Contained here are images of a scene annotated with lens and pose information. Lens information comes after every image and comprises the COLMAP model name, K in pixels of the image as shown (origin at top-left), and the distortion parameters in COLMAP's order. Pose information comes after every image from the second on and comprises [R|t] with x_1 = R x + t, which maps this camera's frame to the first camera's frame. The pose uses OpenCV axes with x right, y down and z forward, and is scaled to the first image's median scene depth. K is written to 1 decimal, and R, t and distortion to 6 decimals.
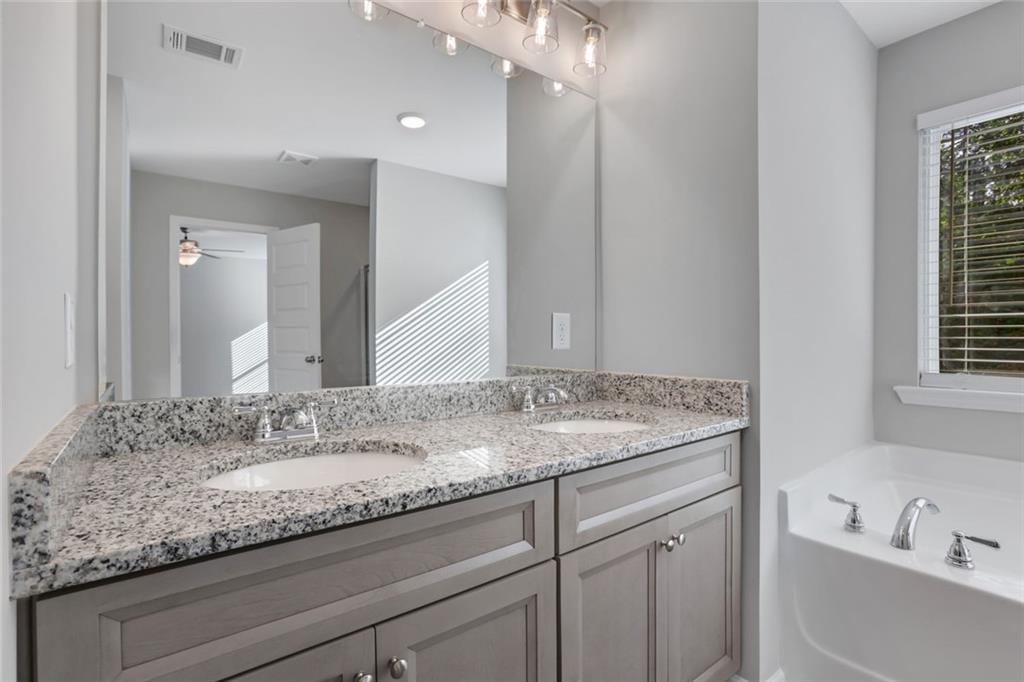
lens RADIAL K [[467.8, 0, 512.0], [0, 467.8, 341.0], [0, 0, 1]] dist [-0.063817, 0.024671]
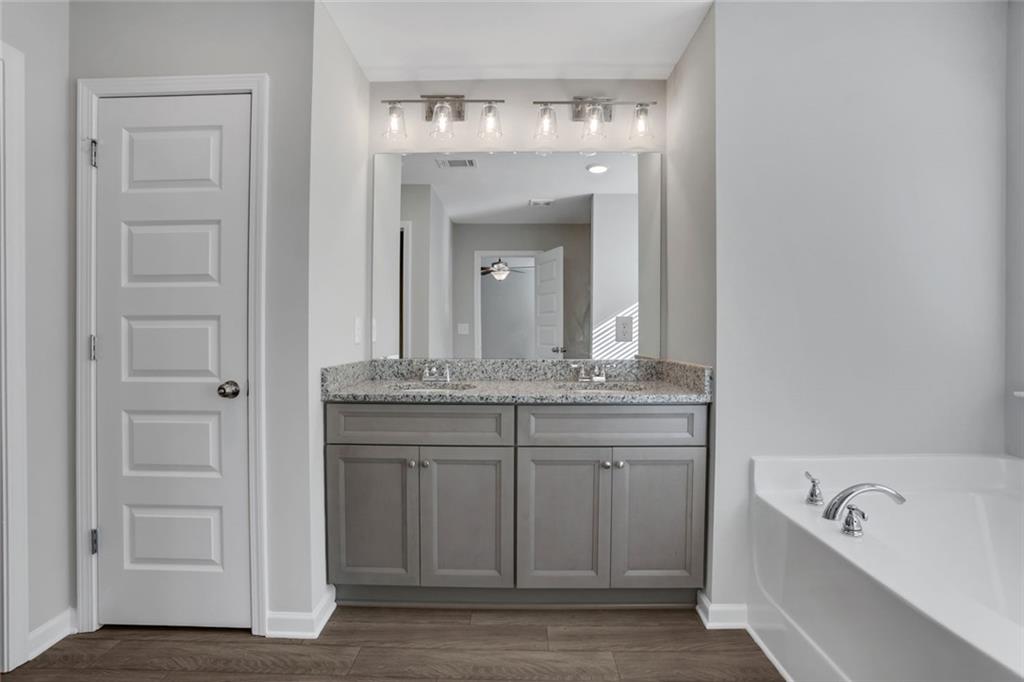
lens RADIAL K [[408.8, 0, 481.2], [0, 408.8, 336.1], [0, 0, 1]] dist [-0.042077, 0.000063]
pose [[0.779595, 0.005376, -0.626261, 0.737037], [-0.005069, 0.999985, 0.002274, 0.001016], [0.626263, 0.001402, 0.779610, -0.298215]]
